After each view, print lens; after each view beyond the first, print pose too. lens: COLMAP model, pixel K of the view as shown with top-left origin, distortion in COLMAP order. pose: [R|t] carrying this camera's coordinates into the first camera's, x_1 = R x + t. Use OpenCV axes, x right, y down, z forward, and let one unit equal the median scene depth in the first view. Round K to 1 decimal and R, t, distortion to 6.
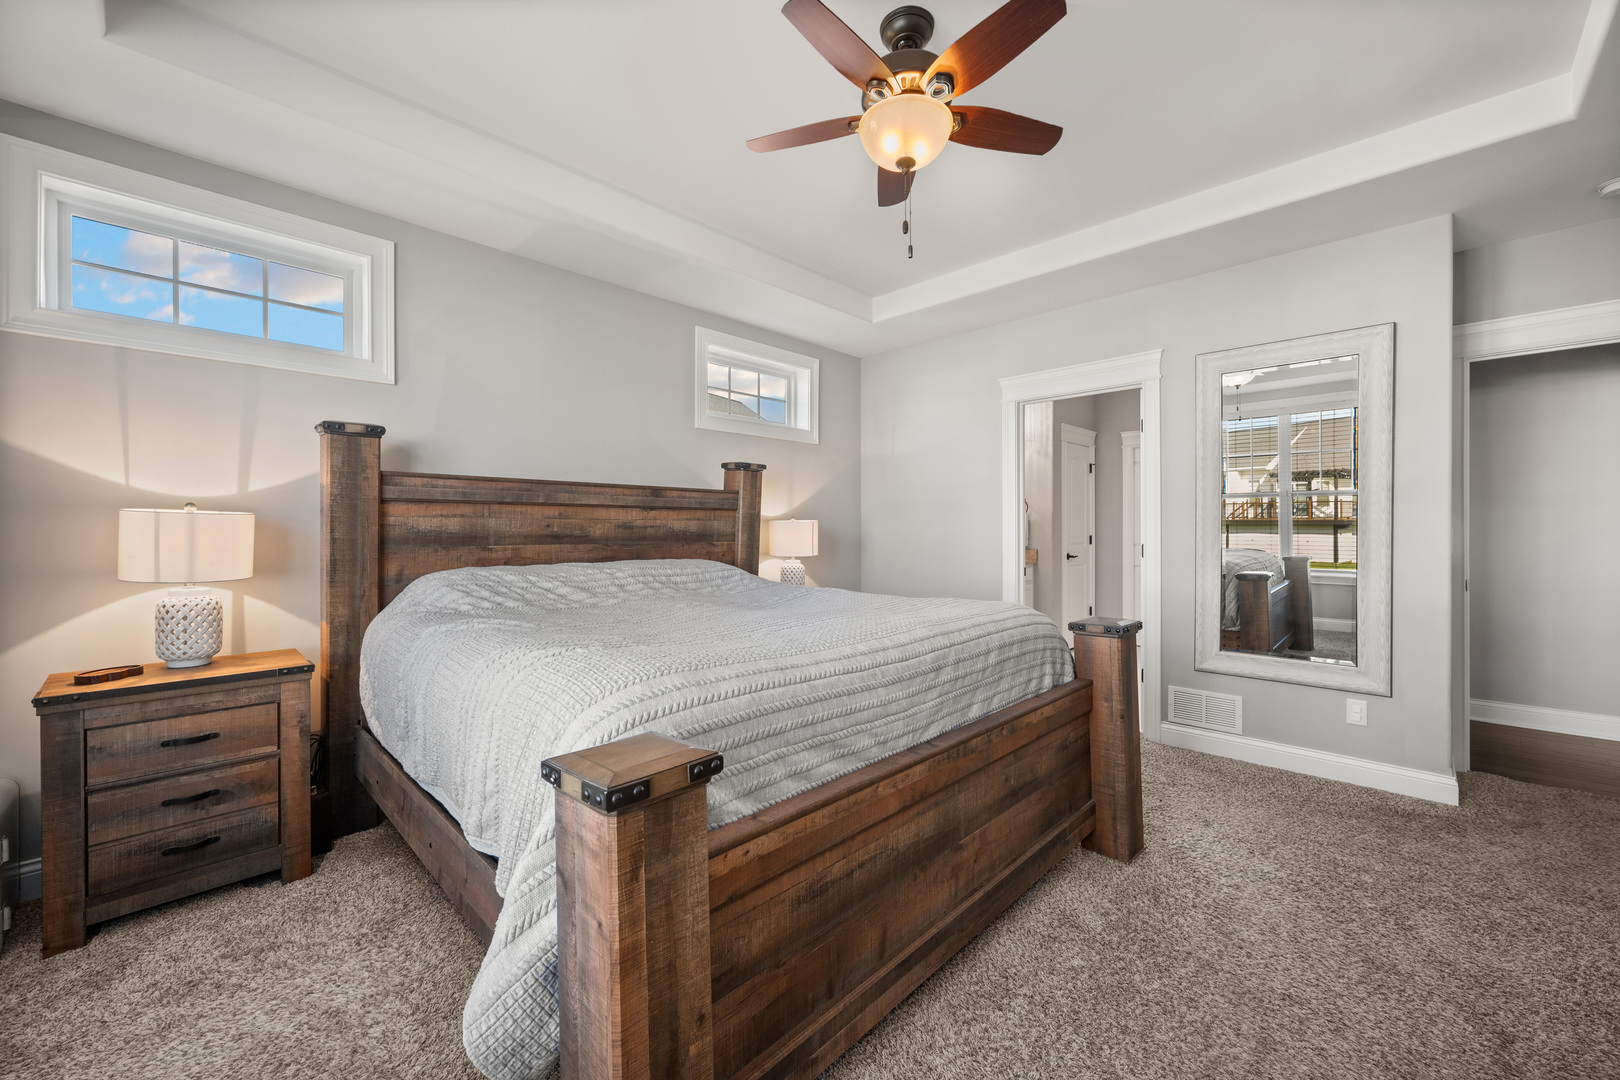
lens RADIAL K [[640.3, 0, 821.9], [0, 640.3, 527.4], [0, 0, 1]] dist [-0.000548, -0.000297]
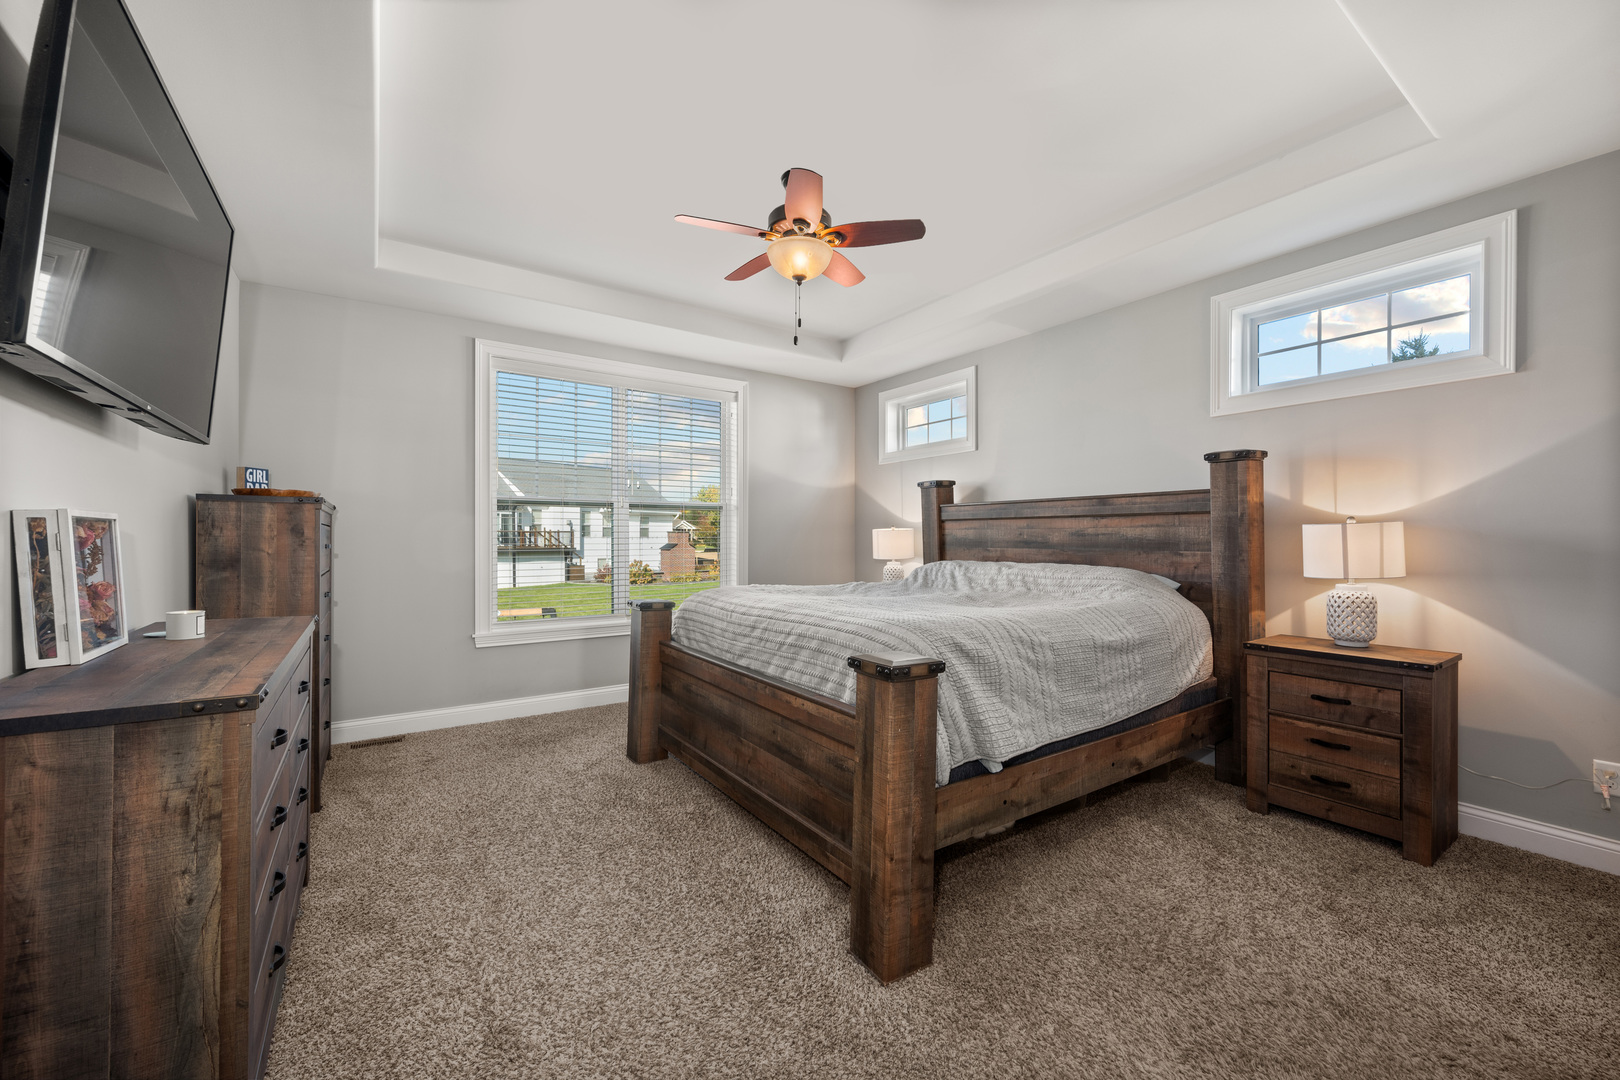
lens RADIAL K [[640.3, 0, 820.8], [0, 640.3, 543.6], [0, 0, 1]] dist [-0.000548, -0.000297]
pose [[-0.206258, 0.009034, -0.978456, 0.932227], [0.002945, 0.999959, 0.008612, 0.004051], [0.978493, -0.001105, -0.206276, 0.832171]]
